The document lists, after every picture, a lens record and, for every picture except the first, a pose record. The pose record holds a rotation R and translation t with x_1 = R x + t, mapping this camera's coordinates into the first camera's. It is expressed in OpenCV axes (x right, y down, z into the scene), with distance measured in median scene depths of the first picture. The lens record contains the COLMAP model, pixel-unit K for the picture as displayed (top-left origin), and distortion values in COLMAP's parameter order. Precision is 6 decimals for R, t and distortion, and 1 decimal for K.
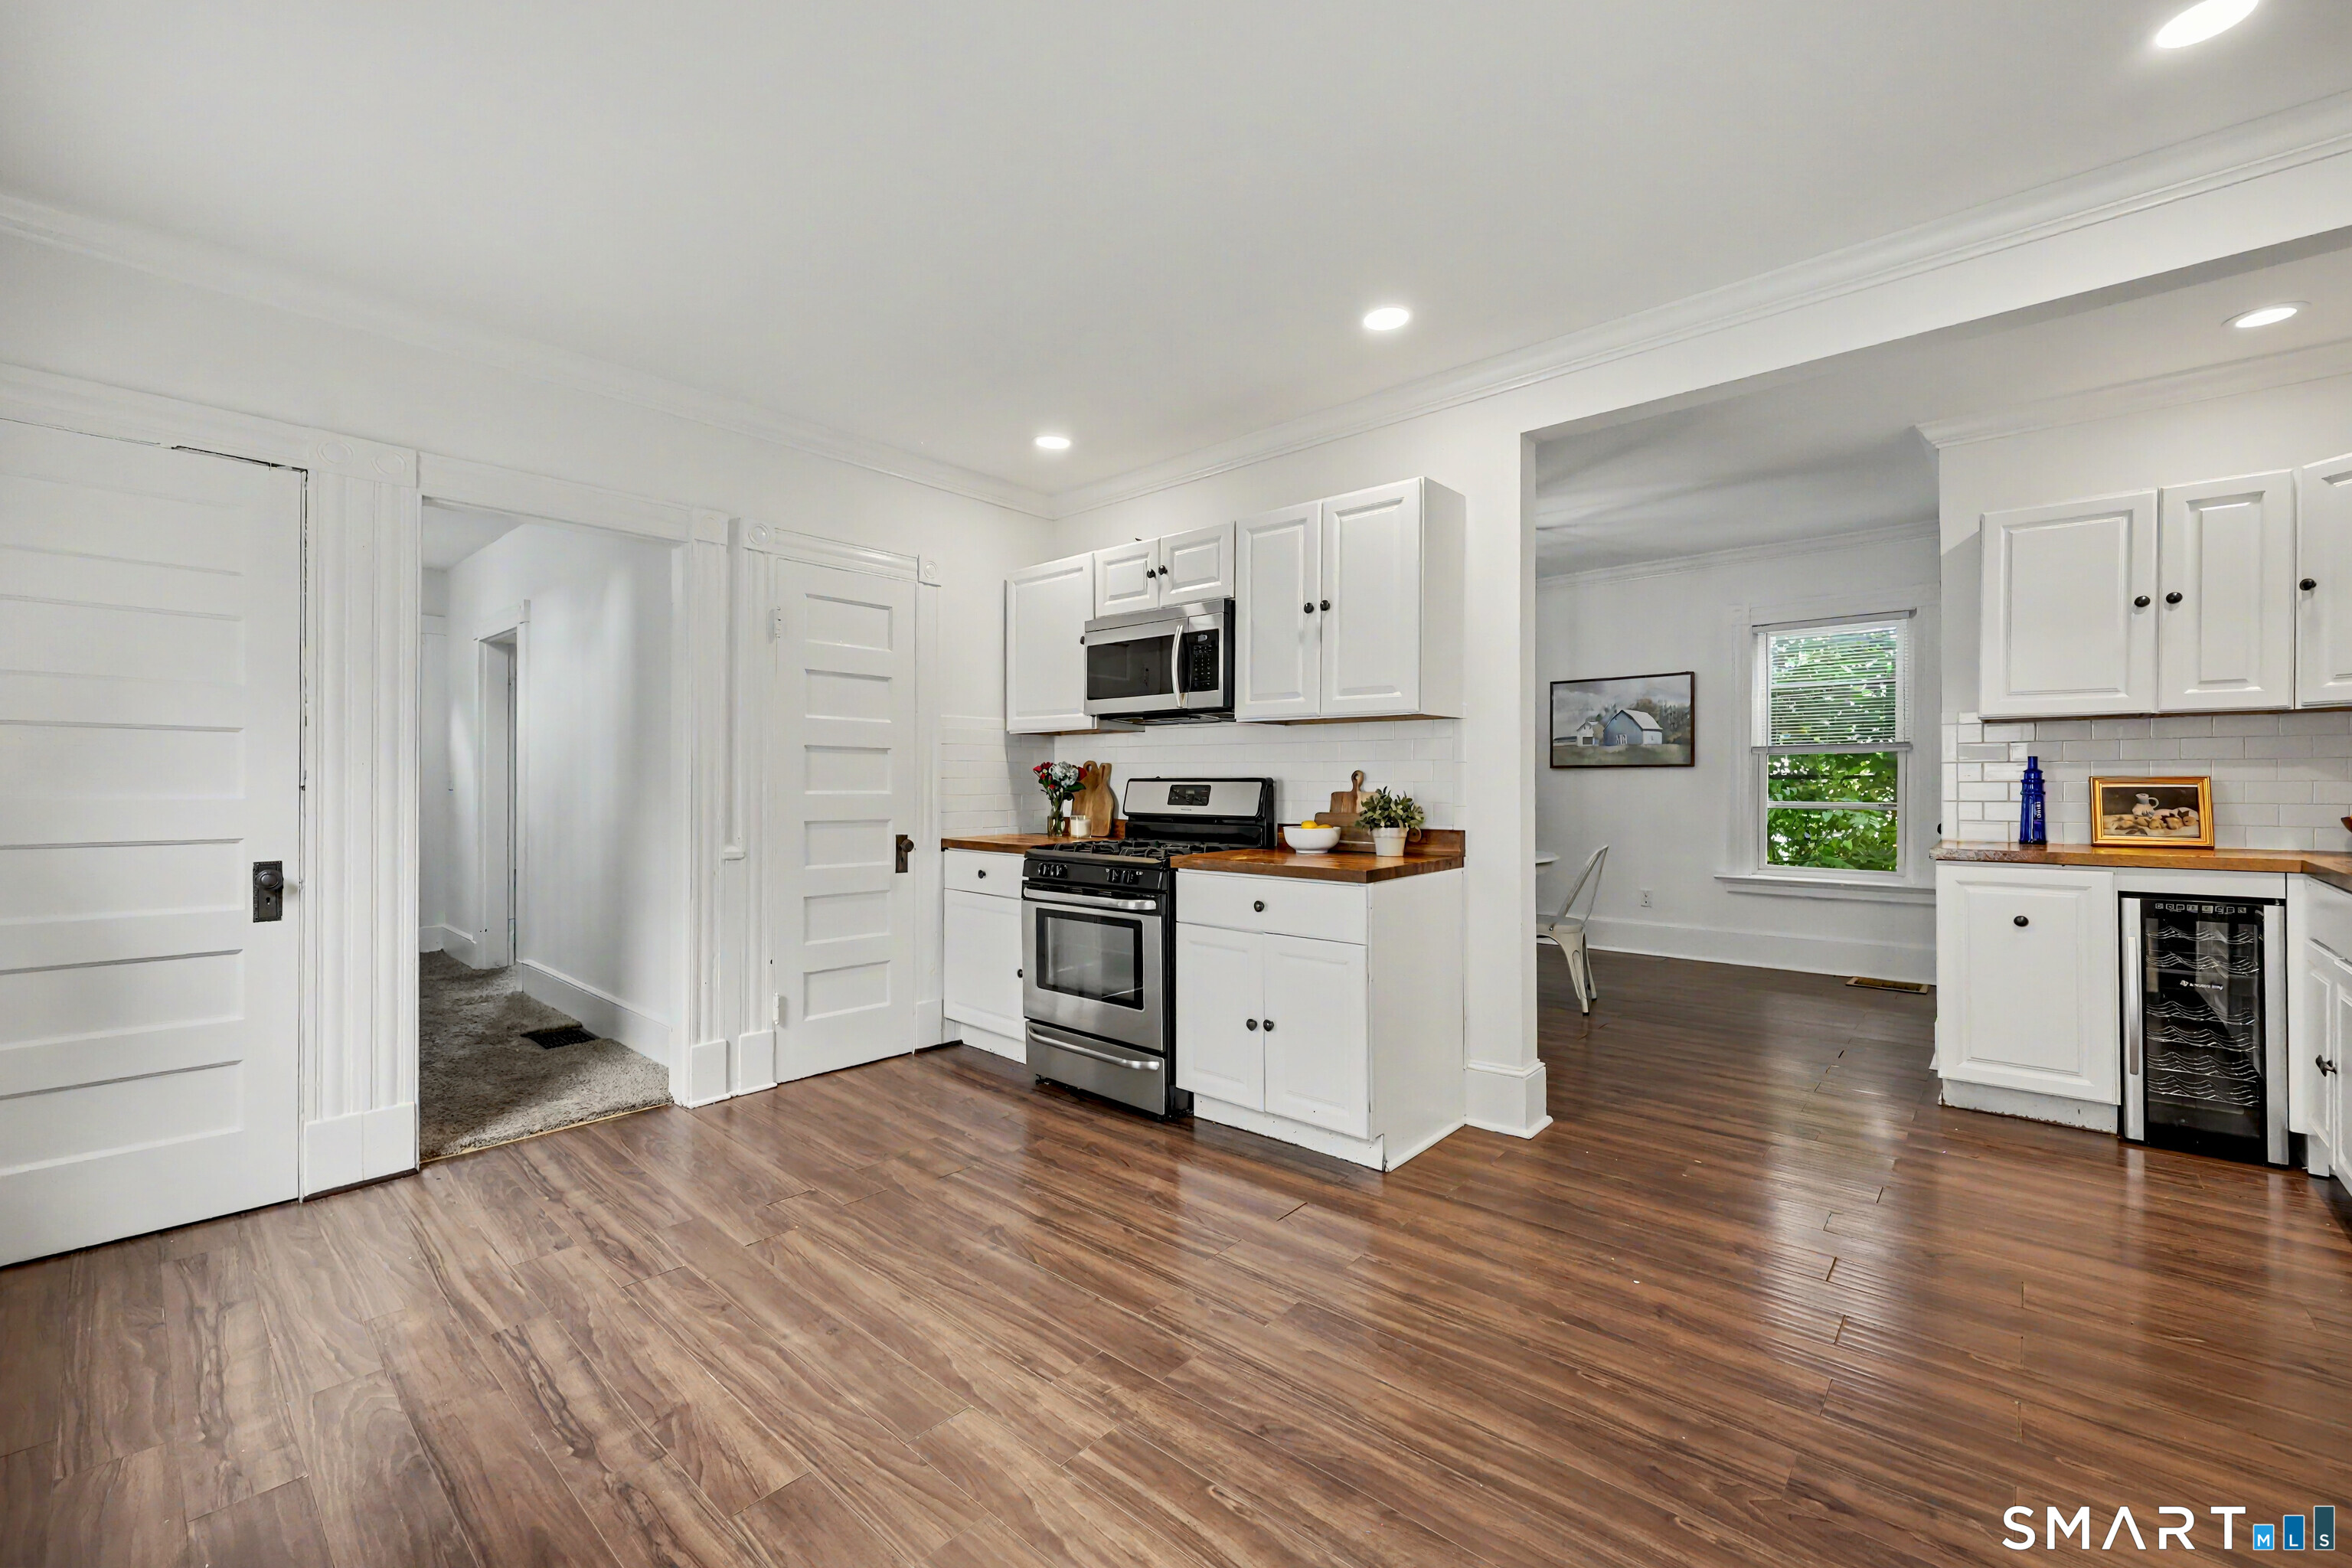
lens RADIAL K [[948.5, 0, 1176.0], [0, 948.5, 776.9], [0, 0, 1]] dist [-0.001024, -0.000446]
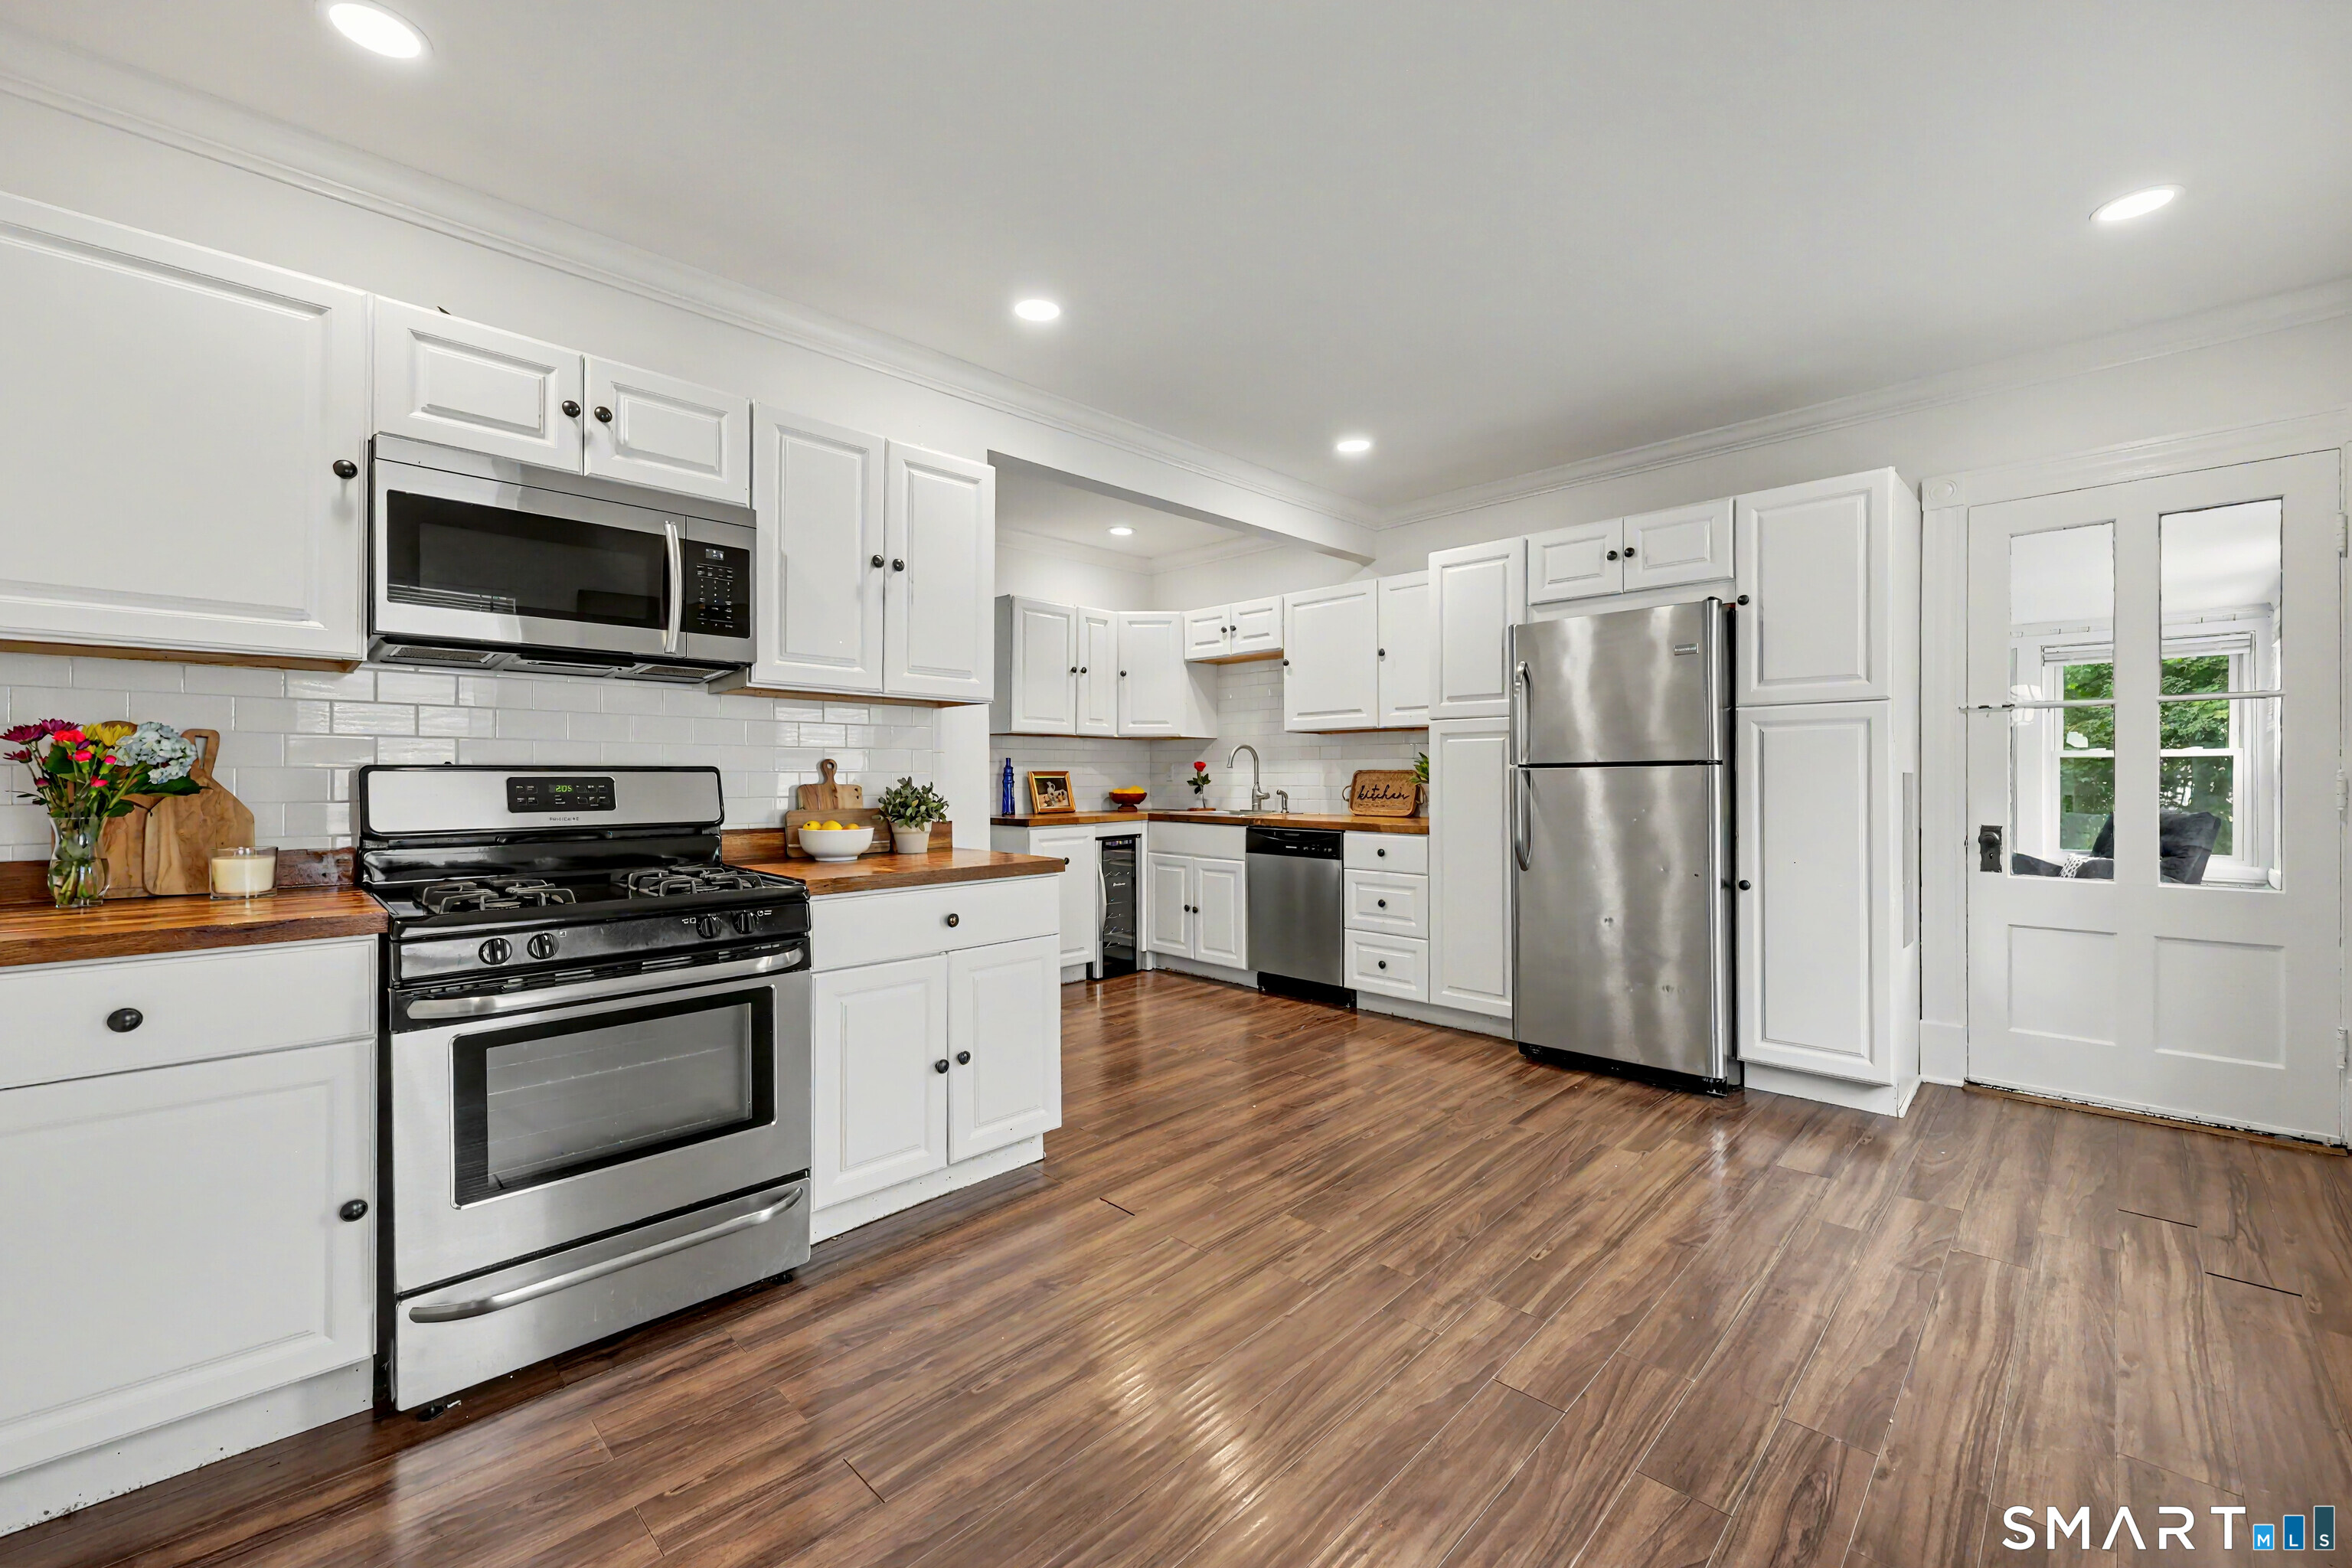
lens RADIAL K [[976.6, 0, 1165.7], [0, 976.6, 770.8], [0, 0, 1]] dist [0.009434, -0.000227]
pose [[0.037850, 0.006441, 0.999263, -0.726540], [-0.002552, 0.999977, -0.006349, 0.009282], [-0.999280, -0.002309, 0.037866, 0.739485]]
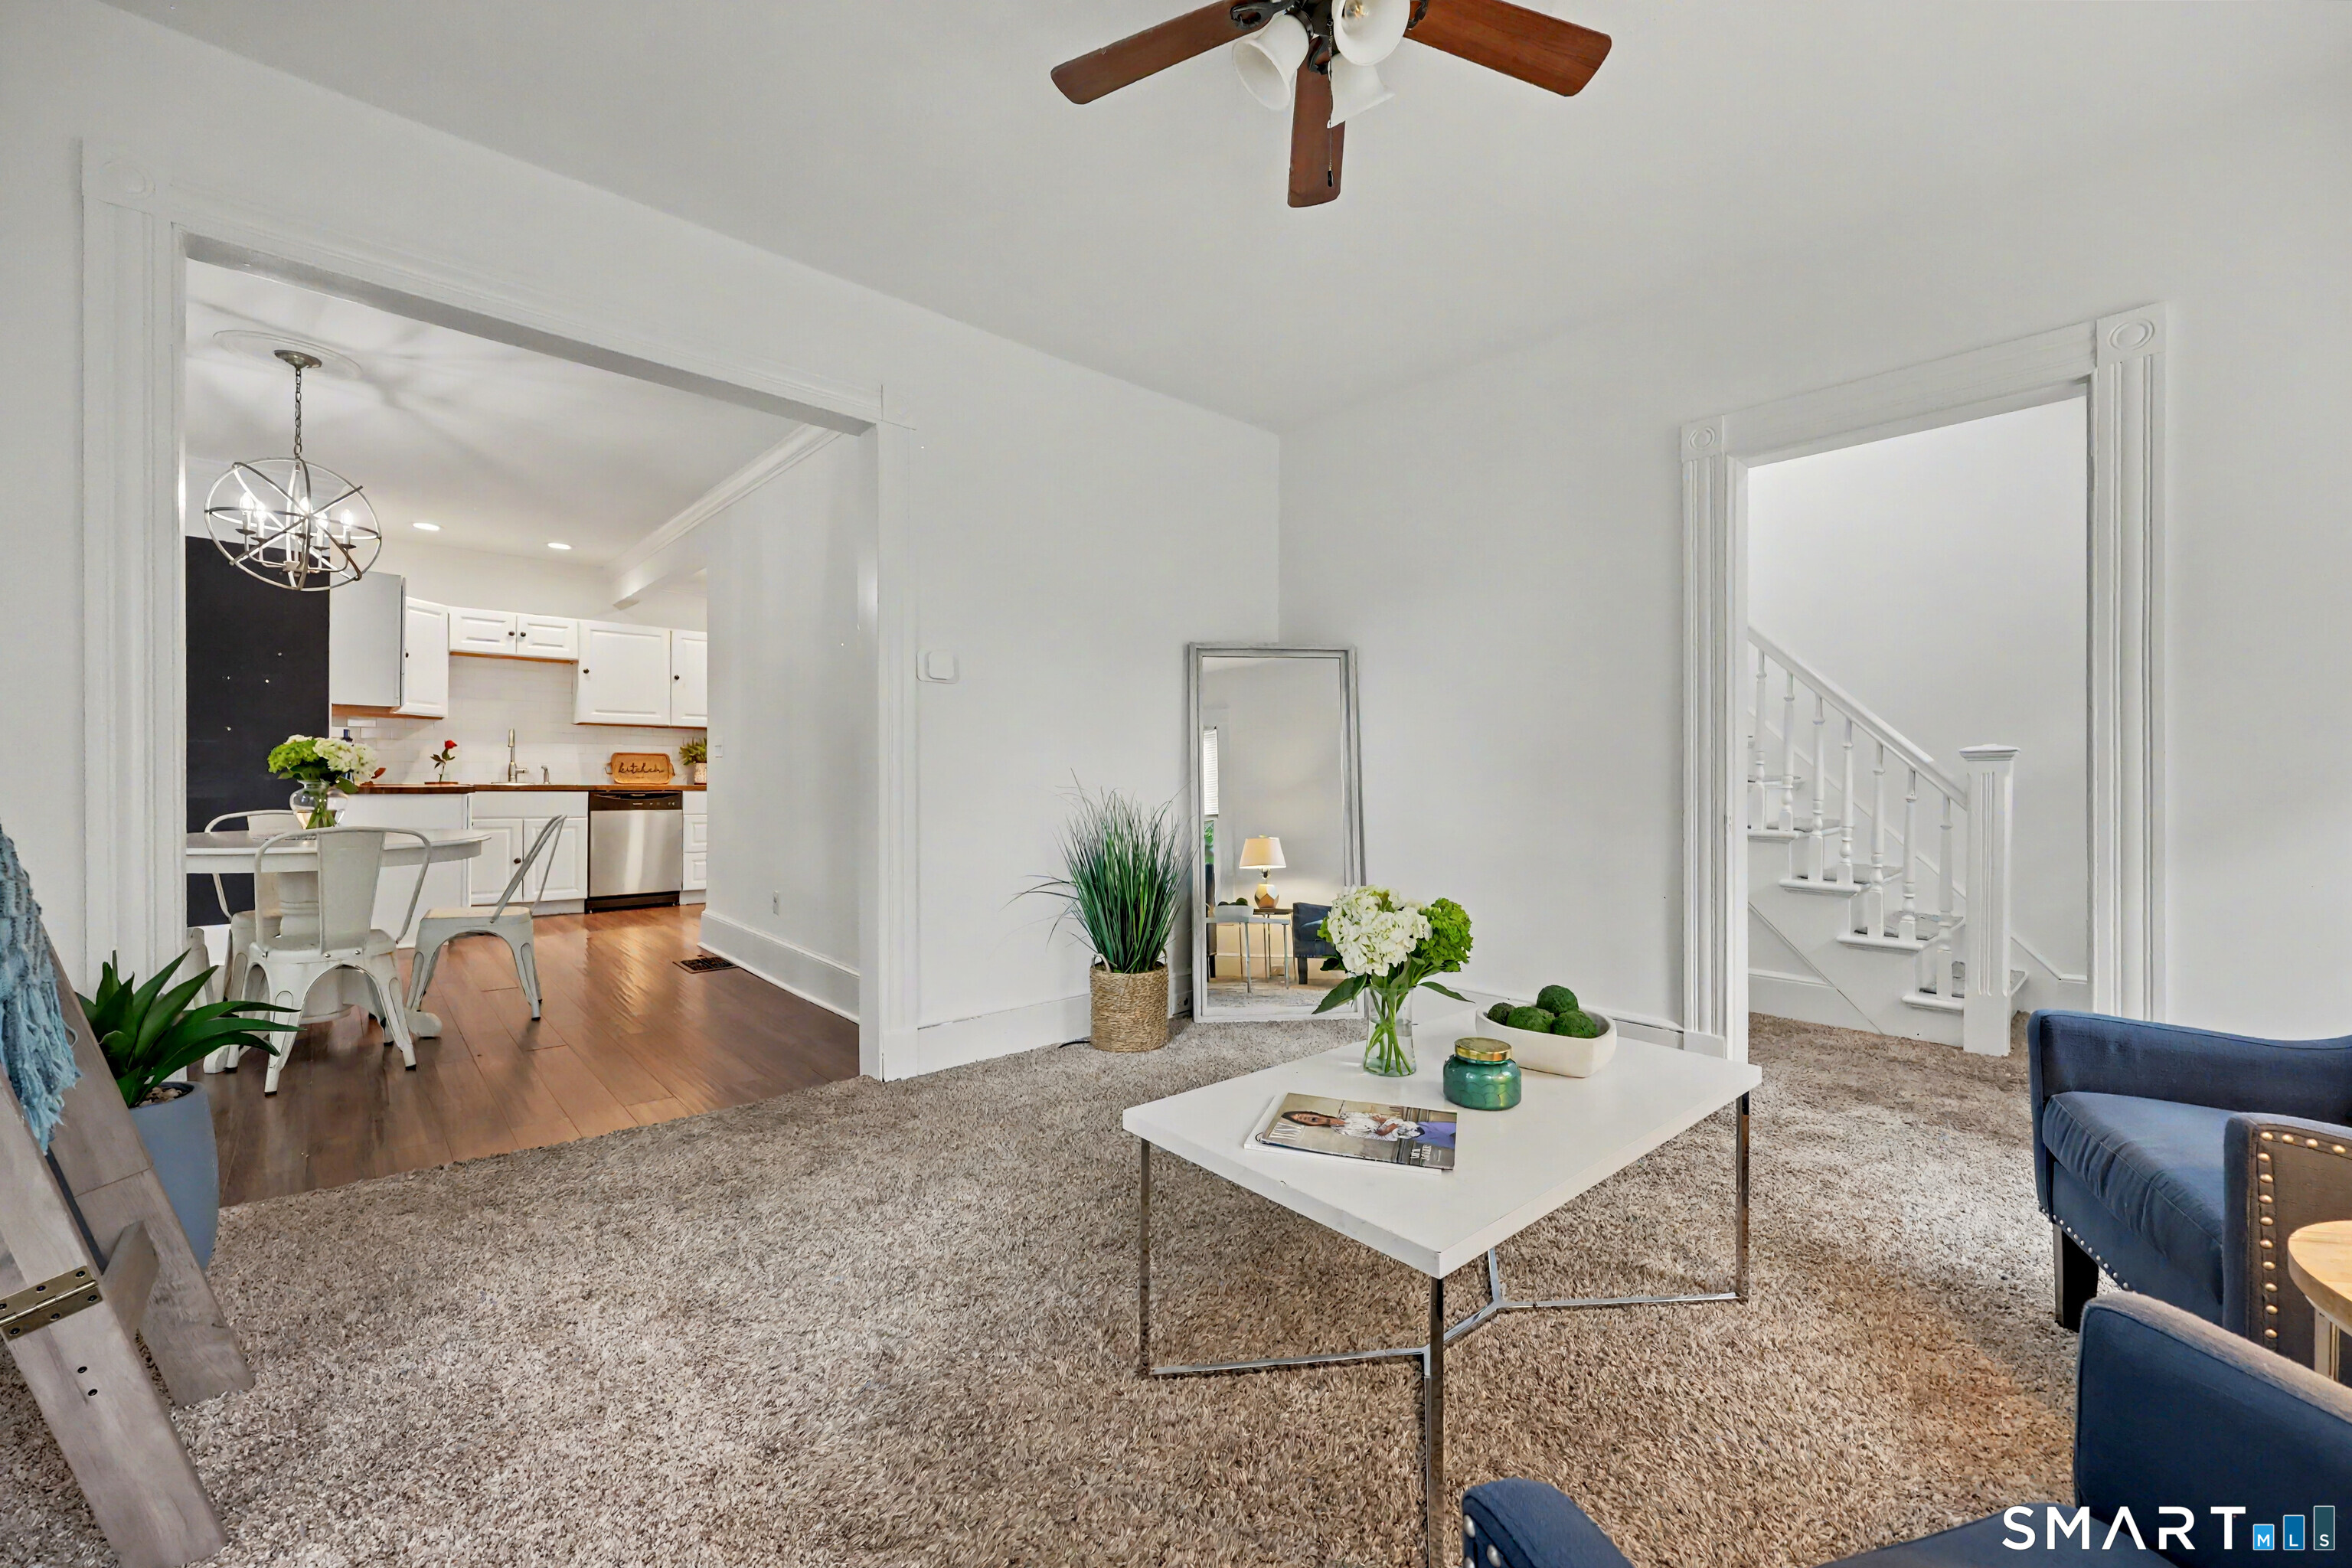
lens RADIAL K [[948.5, 0, 1176.0], [0, 948.5, 776.9], [0, 0, 1]] dist [-0.001024, -0.000446]
pose [[-0.995151, -0.000773, 0.098355, -0.616105], [-0.001314, 0.999984, -0.005436, 0.065678], [-0.098349, -0.005539, -0.995137, 2.571879]]
